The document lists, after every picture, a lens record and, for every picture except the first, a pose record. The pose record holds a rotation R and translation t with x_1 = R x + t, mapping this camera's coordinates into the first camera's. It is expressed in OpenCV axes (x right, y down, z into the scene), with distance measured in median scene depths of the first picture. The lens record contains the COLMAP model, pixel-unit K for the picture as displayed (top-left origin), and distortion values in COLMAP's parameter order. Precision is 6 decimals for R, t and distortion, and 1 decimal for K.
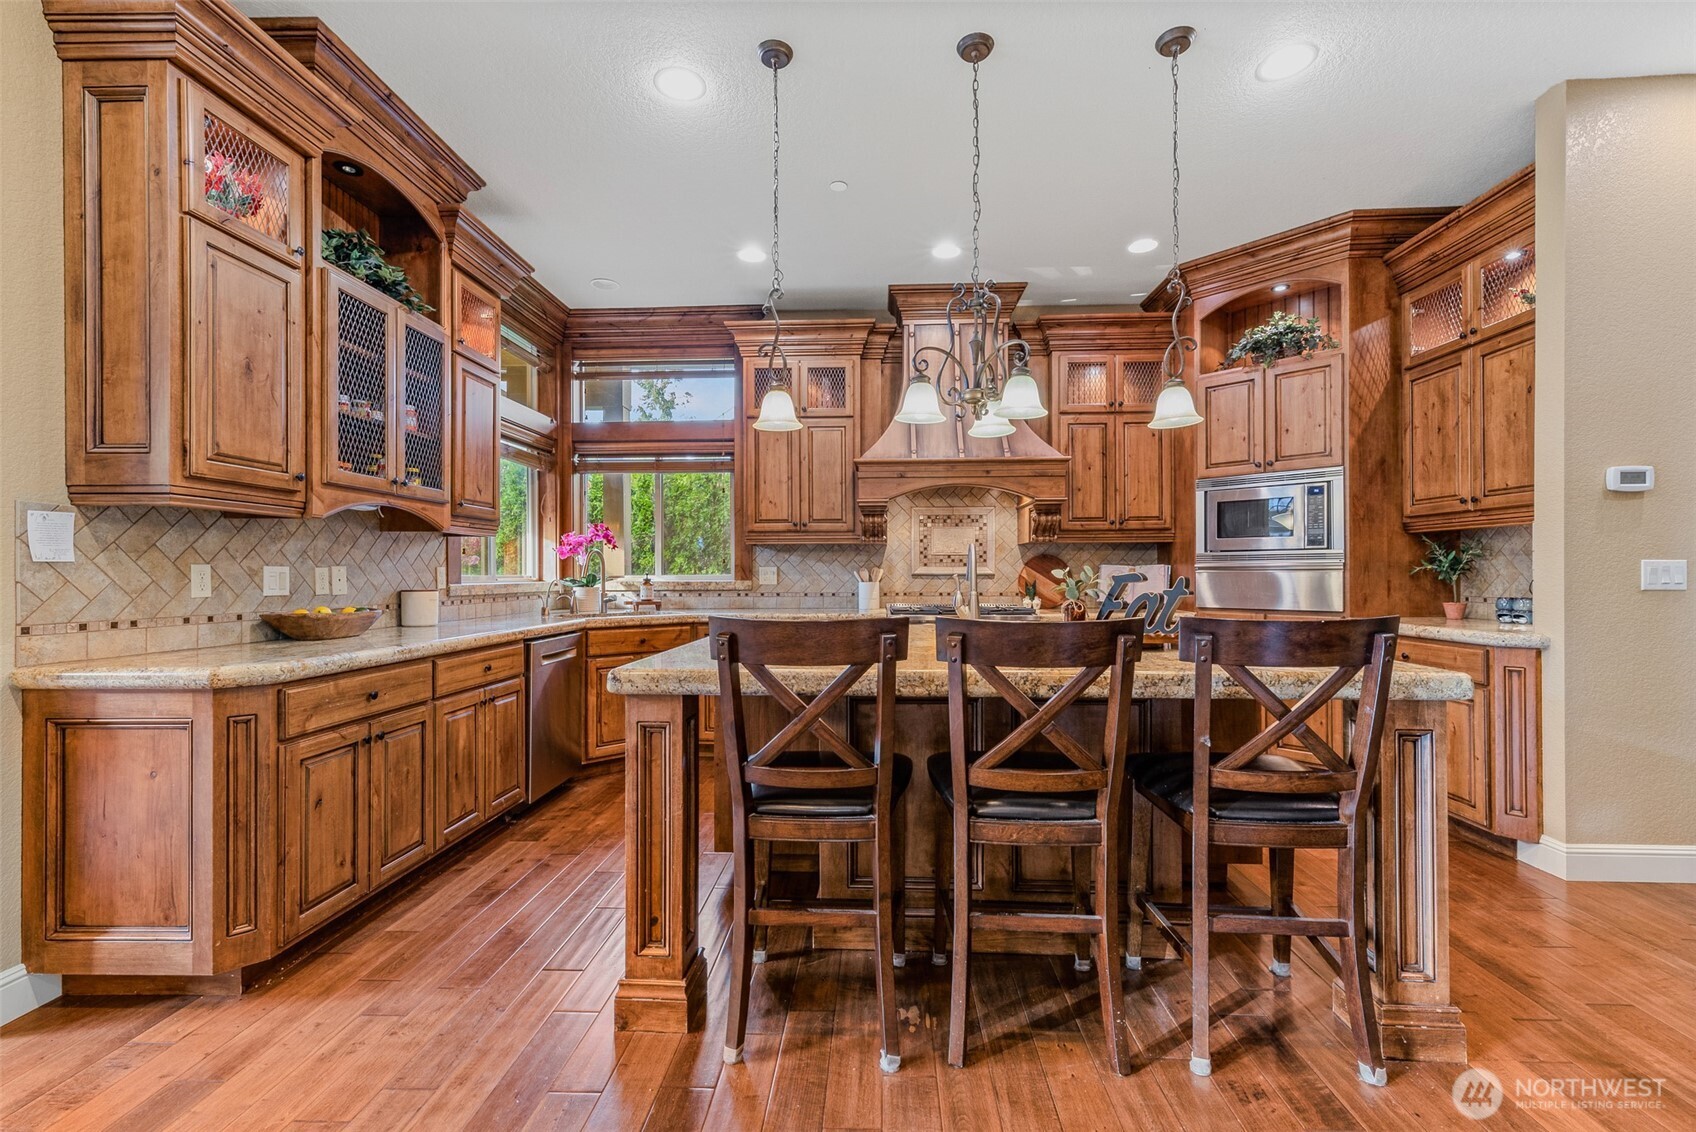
lens RADIAL K [[733.8, 0, 849.8], [0, 733.8, 570.2], [0, 0, 1]] dist [0.010979, -0.000394]
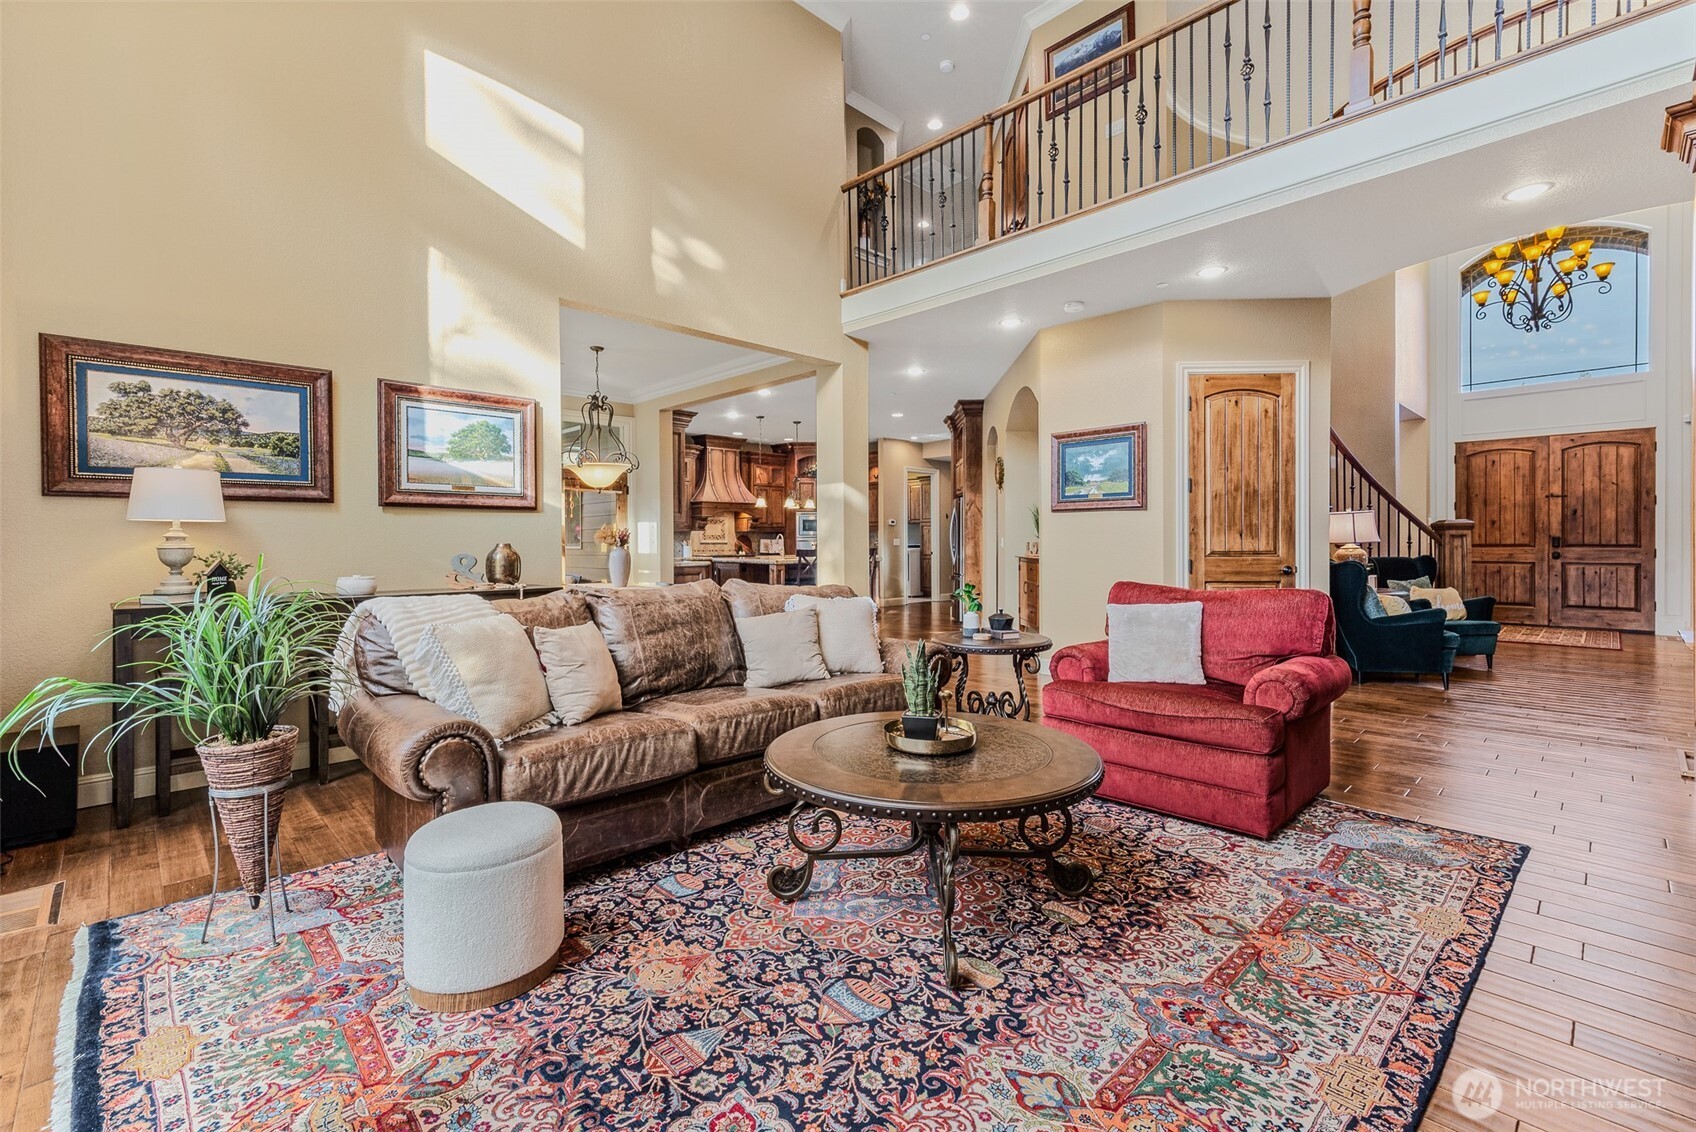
lens RADIAL K [[733.8, 0, 868.6], [0, 733.8, 544.7], [0, 0, 1]] dist [0.010979, -0.000394]
pose [[0.677938, -0.002396, 0.735116, -1.776747], [-0.001225, 0.999990, 0.004389, 0.000131], [-0.735118, -0.003876, 0.677928, -1.468082]]
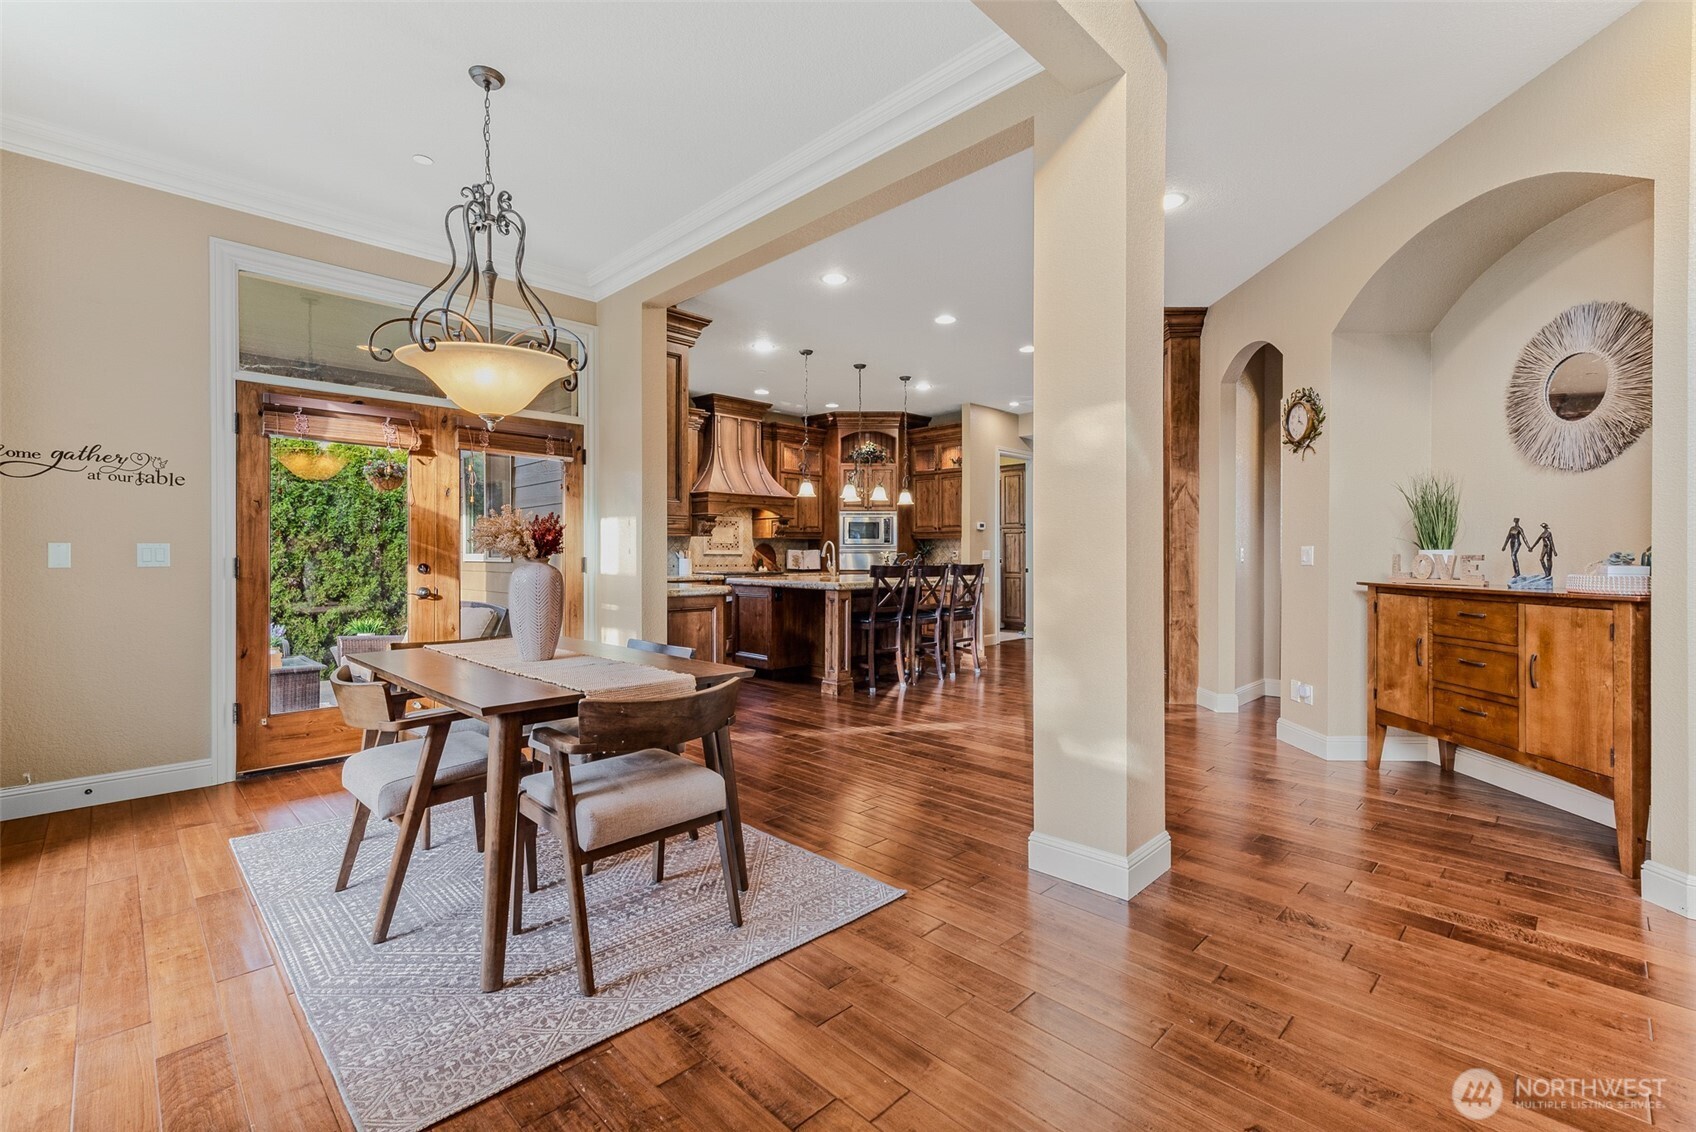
lens RADIAL K [[733.8, 0, 870.1], [0, 733.8, 553.8], [0, 0, 1]] dist [0.010979, -0.000394]
pose [[0.665259, 0.004252, 0.746601, -1.219405], [-0.005020, 0.999987, -0.001222, 0.005869], [-0.746596, -0.002934, 0.665271, -0.574618]]
